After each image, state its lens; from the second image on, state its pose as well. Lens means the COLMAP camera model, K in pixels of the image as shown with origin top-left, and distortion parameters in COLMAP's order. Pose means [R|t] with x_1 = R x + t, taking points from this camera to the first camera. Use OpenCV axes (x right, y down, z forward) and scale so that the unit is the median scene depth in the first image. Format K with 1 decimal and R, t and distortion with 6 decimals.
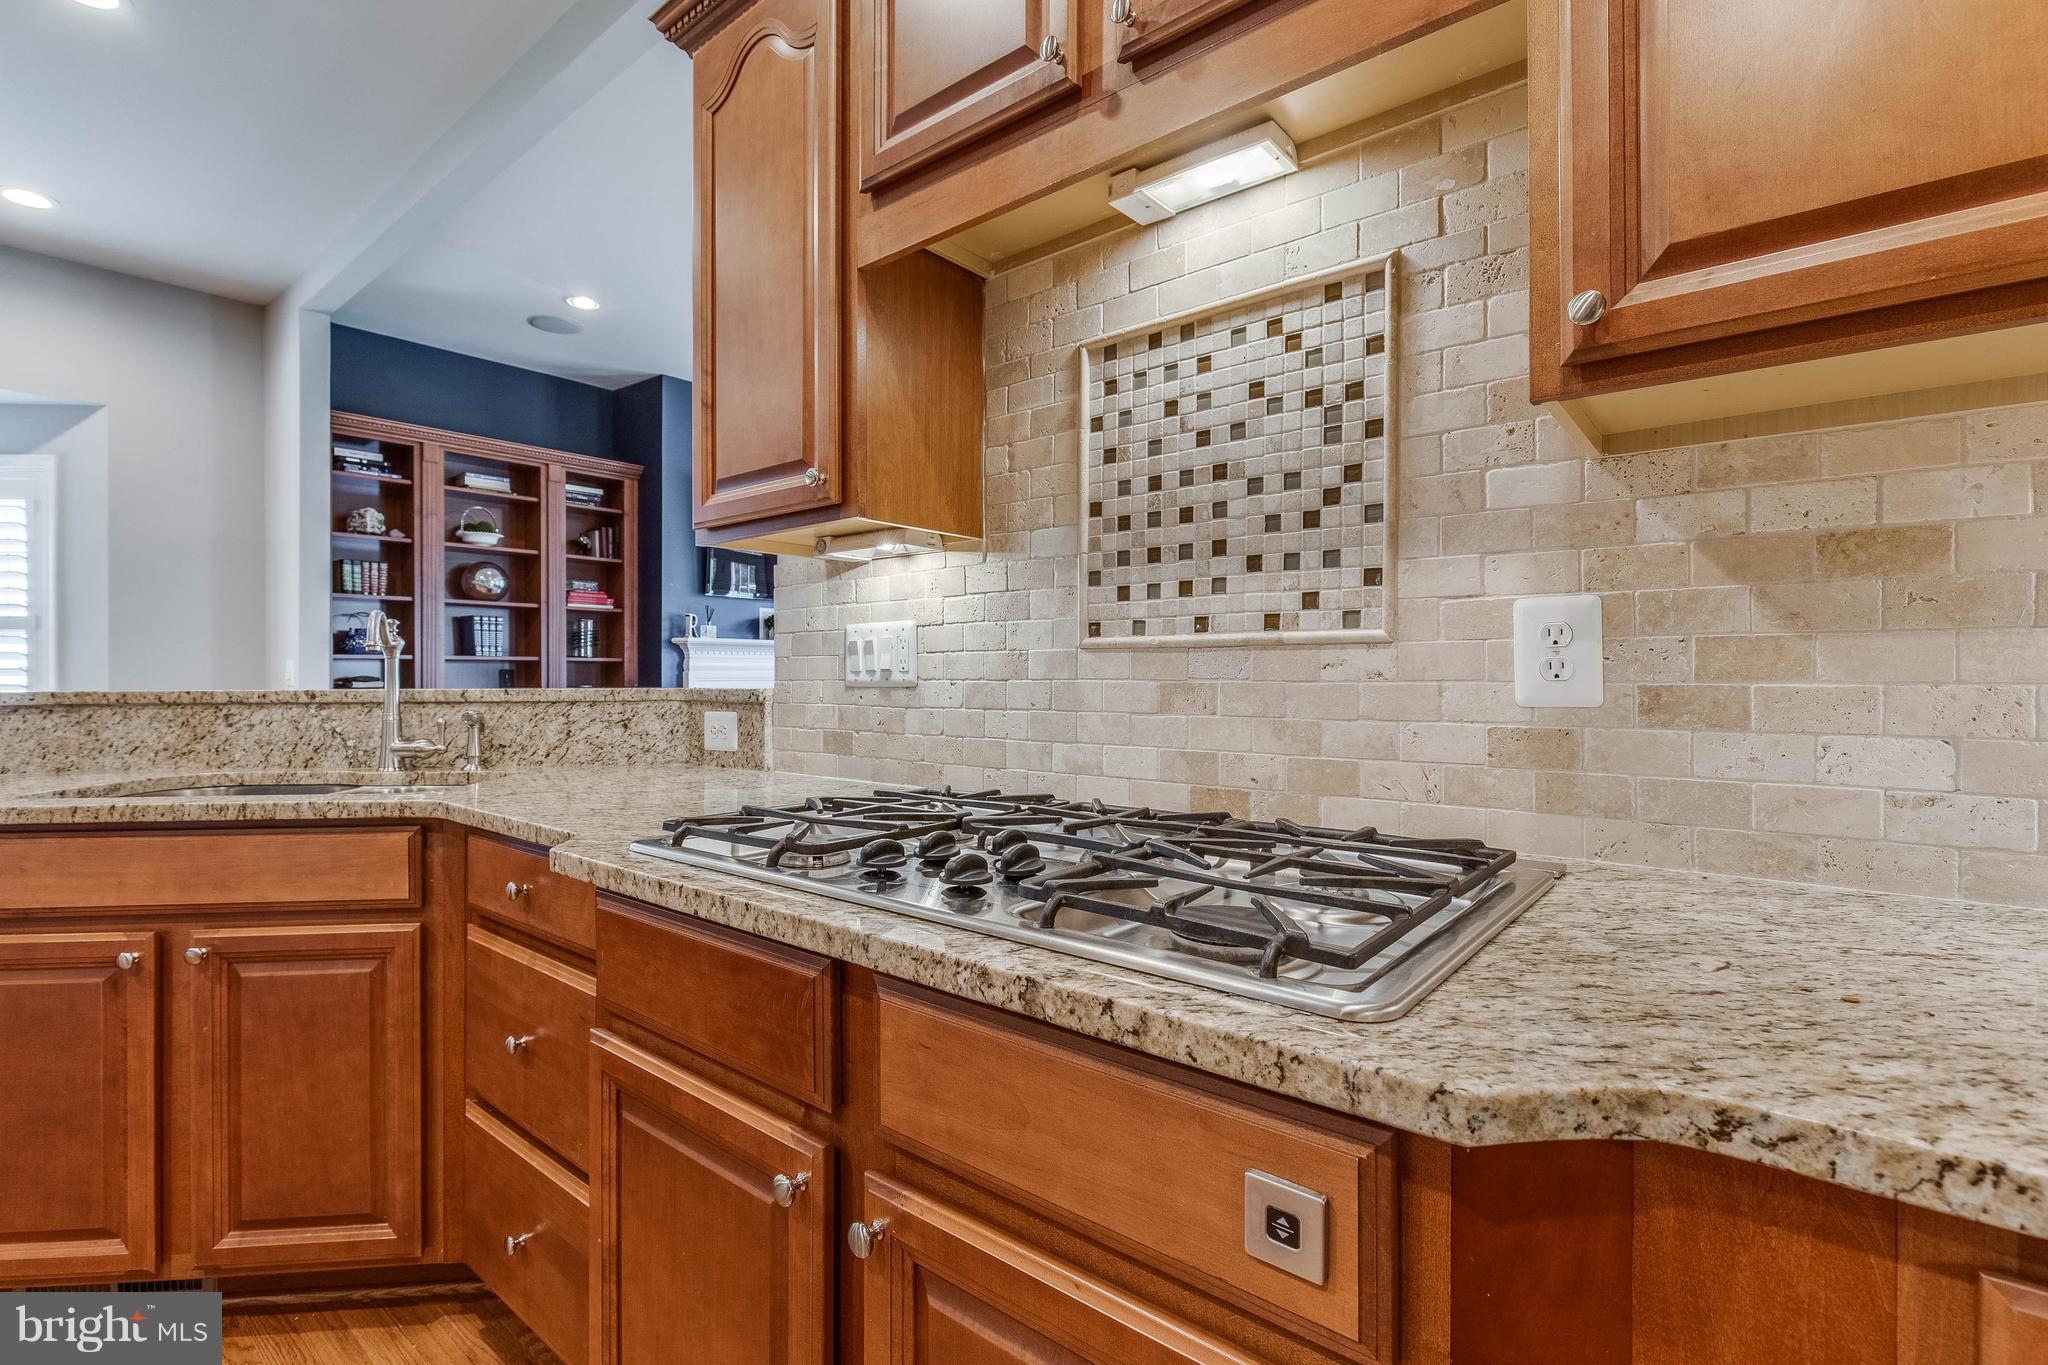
lens RADIAL K [[928.6, 0, 1031.6], [0, 928.6, 680.4], [0, 0, 1]] dist [0.000253, -0.001375]
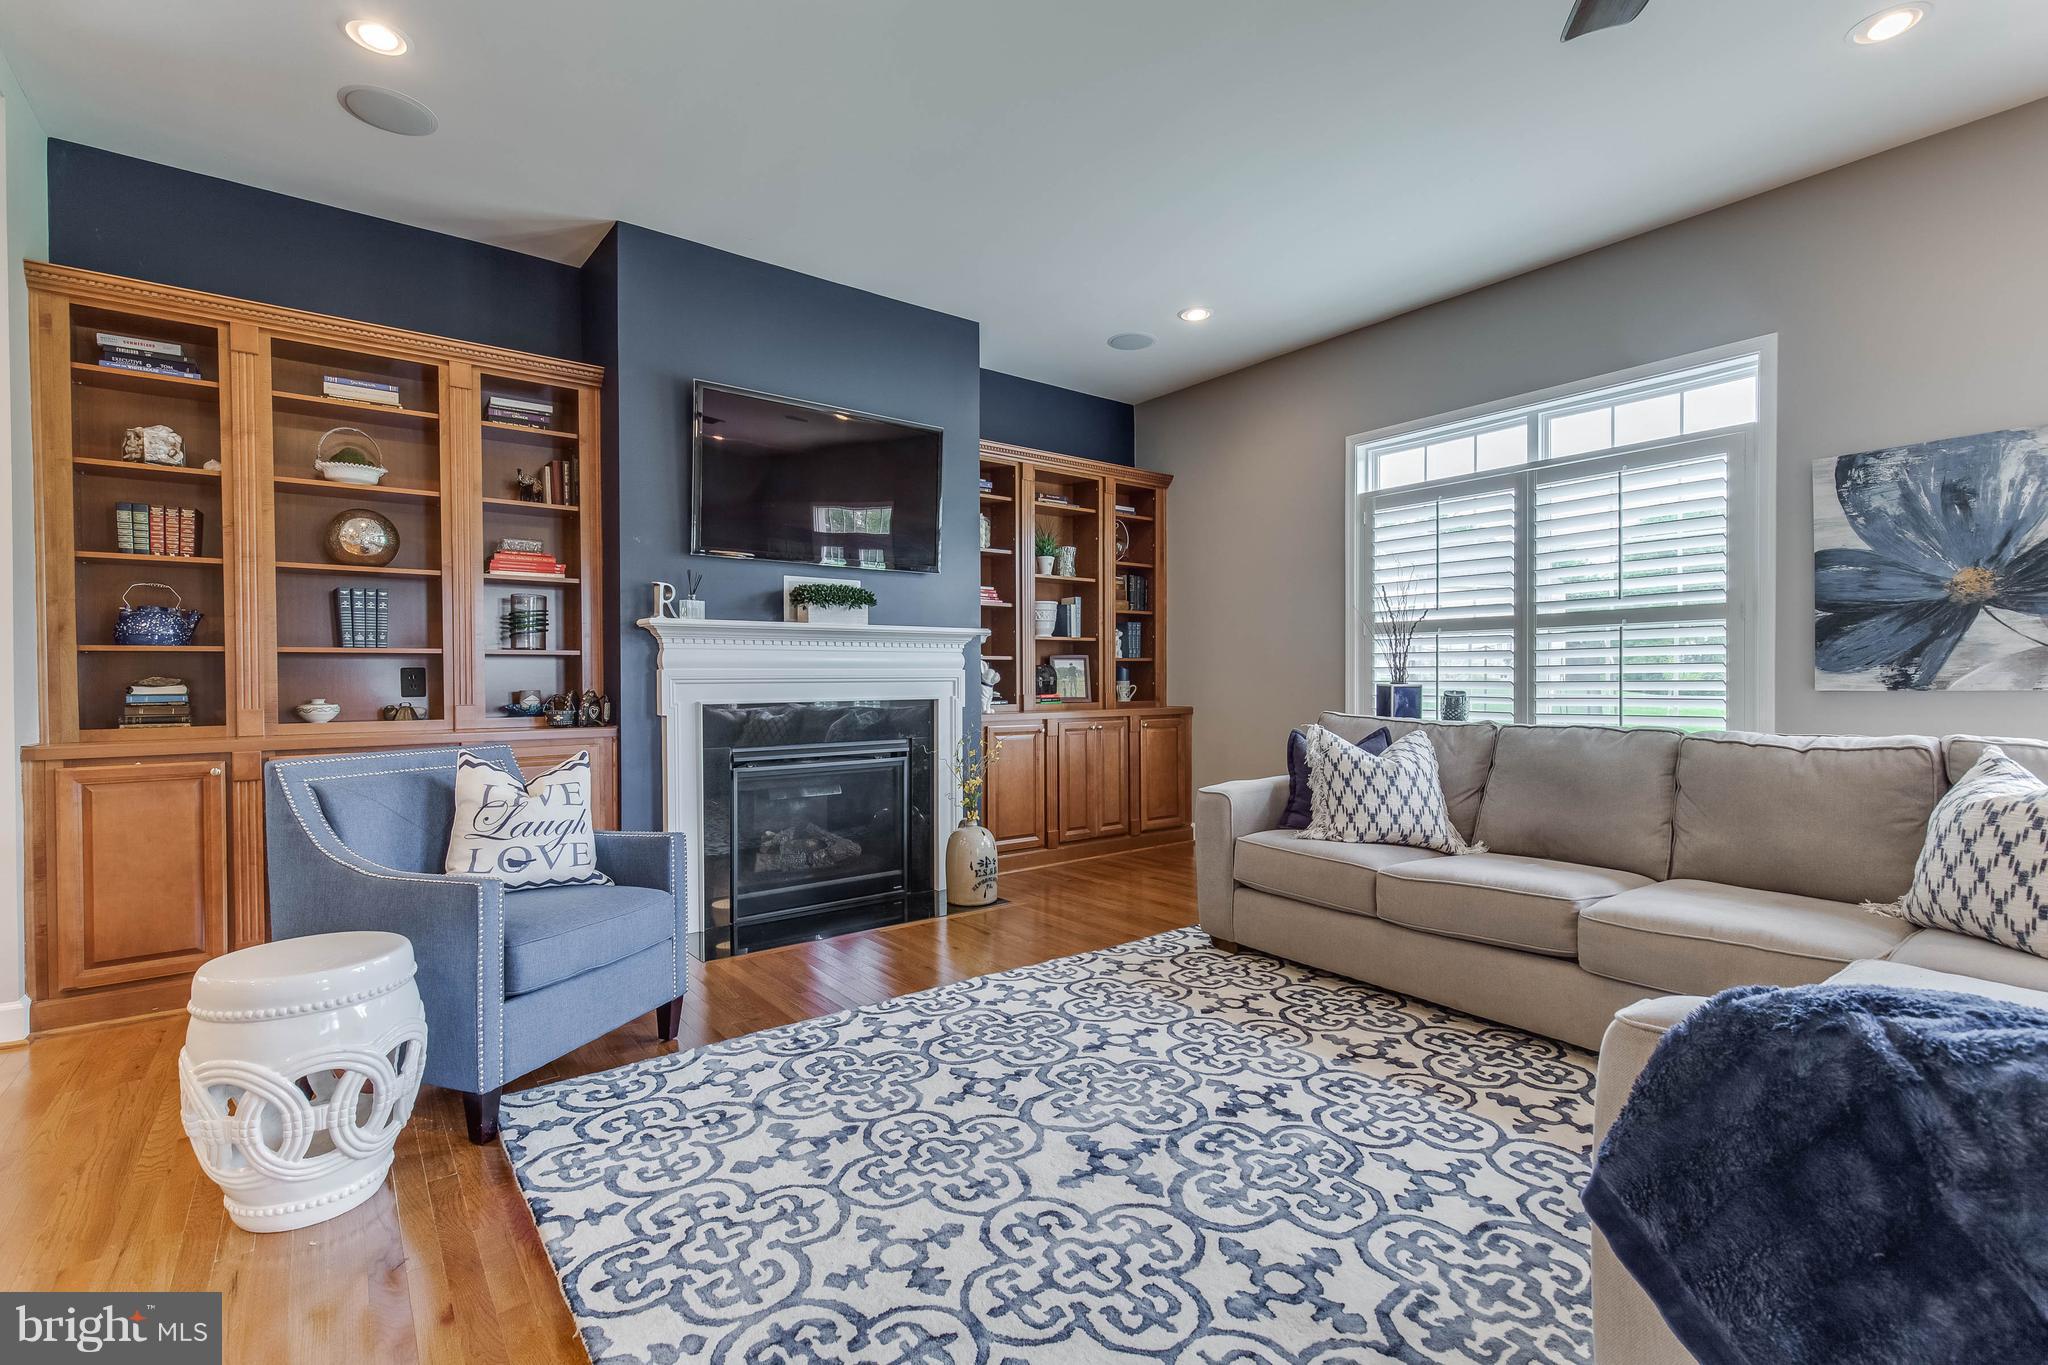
lens RADIAL K [[928.6, 0, 1014.9], [0, 928.6, 685.2], [0, 0, 1]] dist [0.000253, -0.001375]
pose [[0.971867, 0.001125, -0.235529, 0.139282], [-0.000039, 0.999989, 0.004618, -0.003236], [0.235531, -0.004479, 0.971856, 1.606400]]
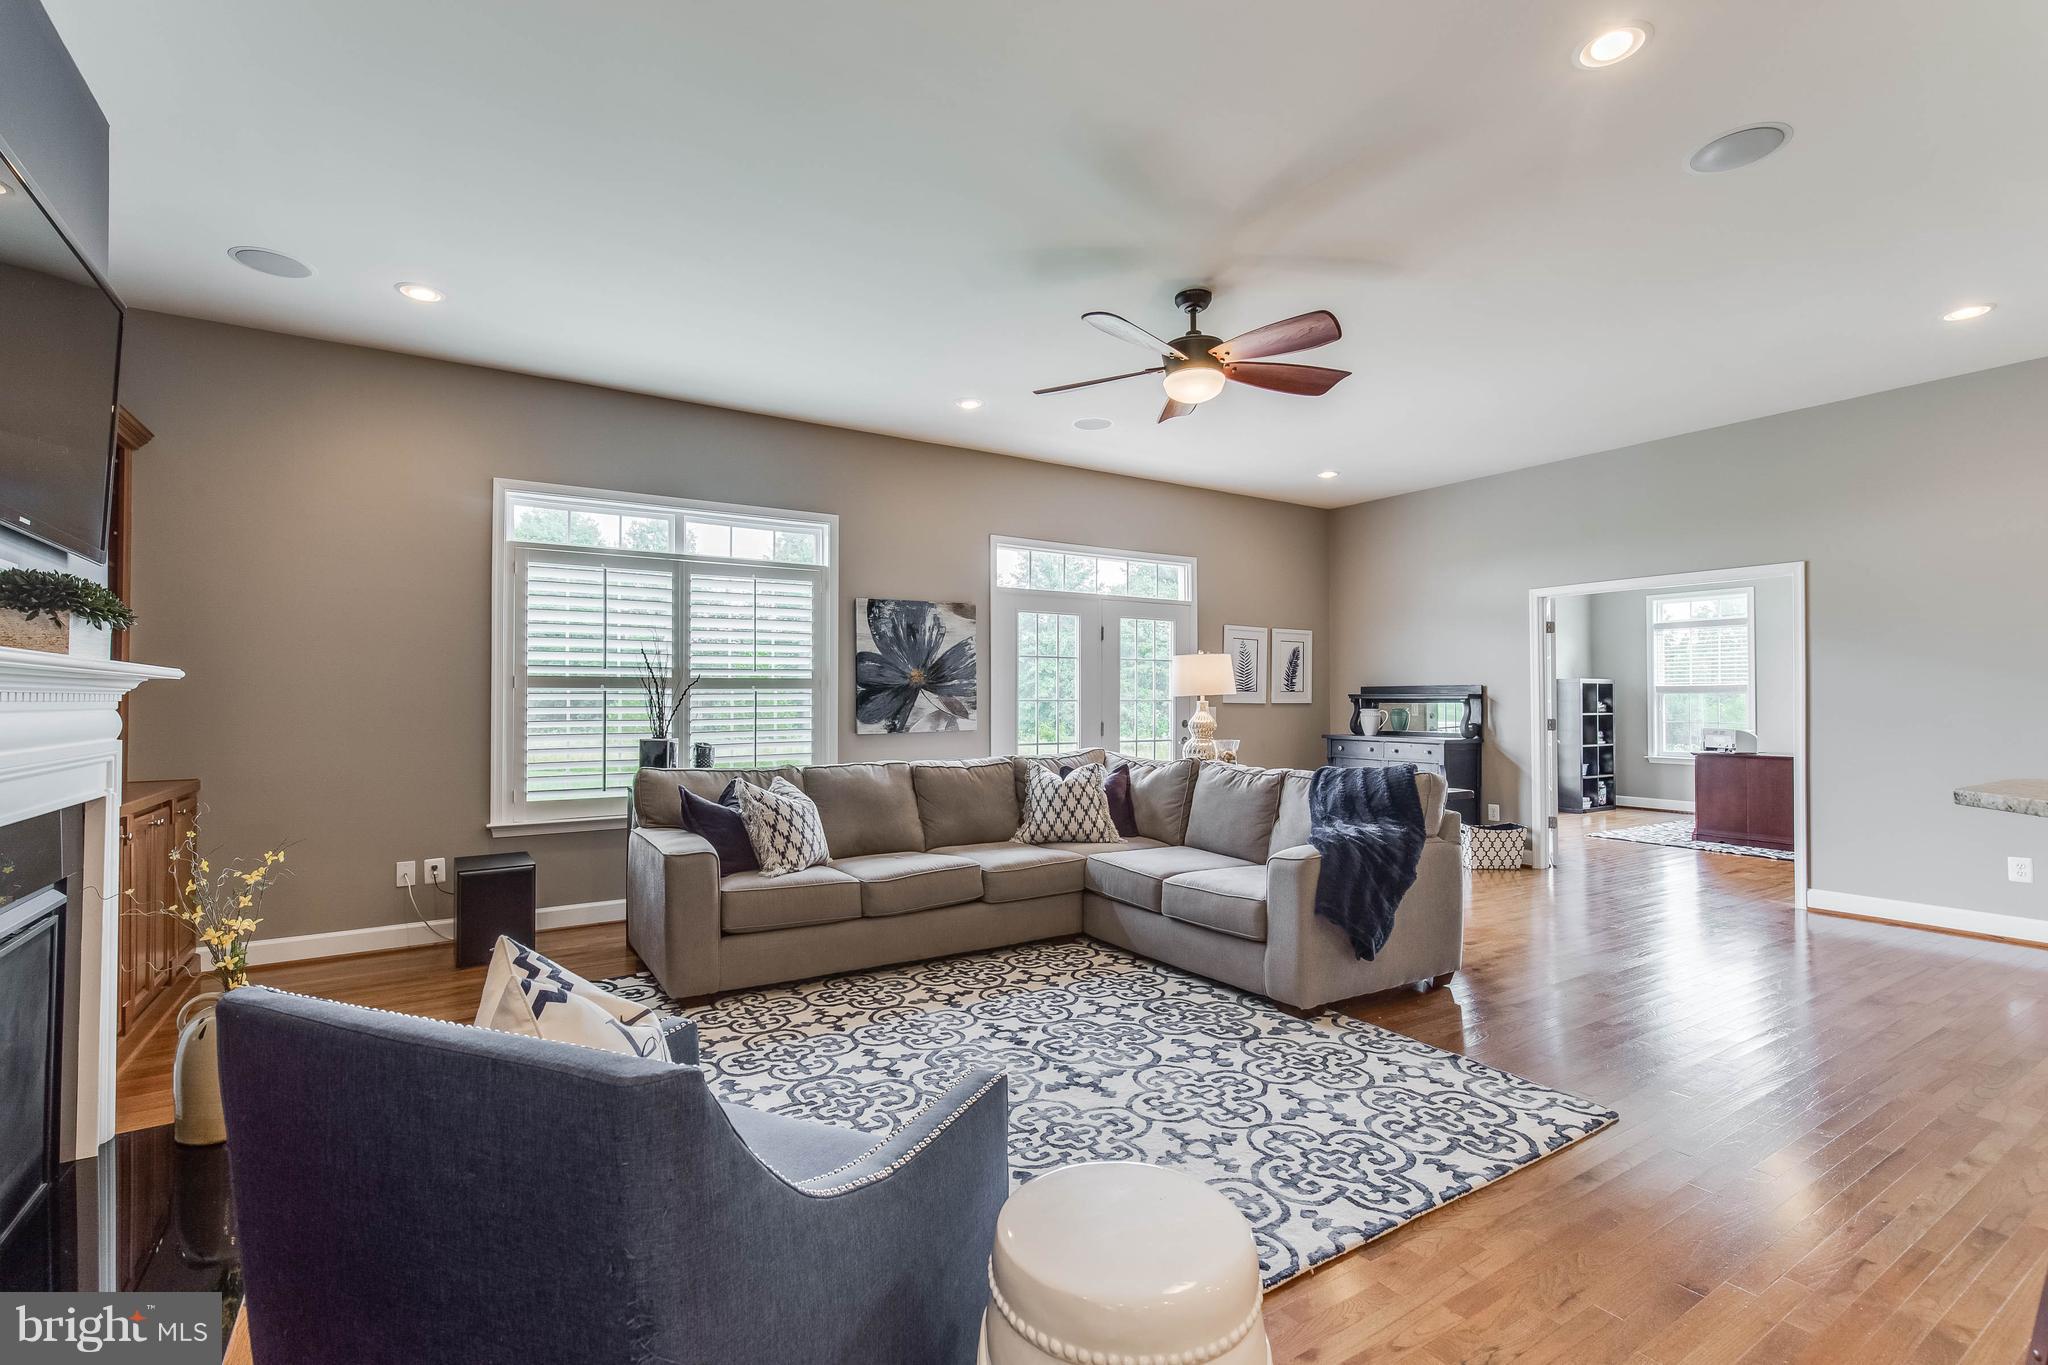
lens RADIAL K [[928.6, 0, 1035.6], [0, 928.6, 686.0], [0, 0, 1]] dist [0.000253, -0.001375]
pose [[0.291556, 0.017246, 0.956398, -2.040348], [0.003085, 0.999815, -0.018970, -0.108196], [-0.956549, 0.008481, 0.291449, 2.491355]]
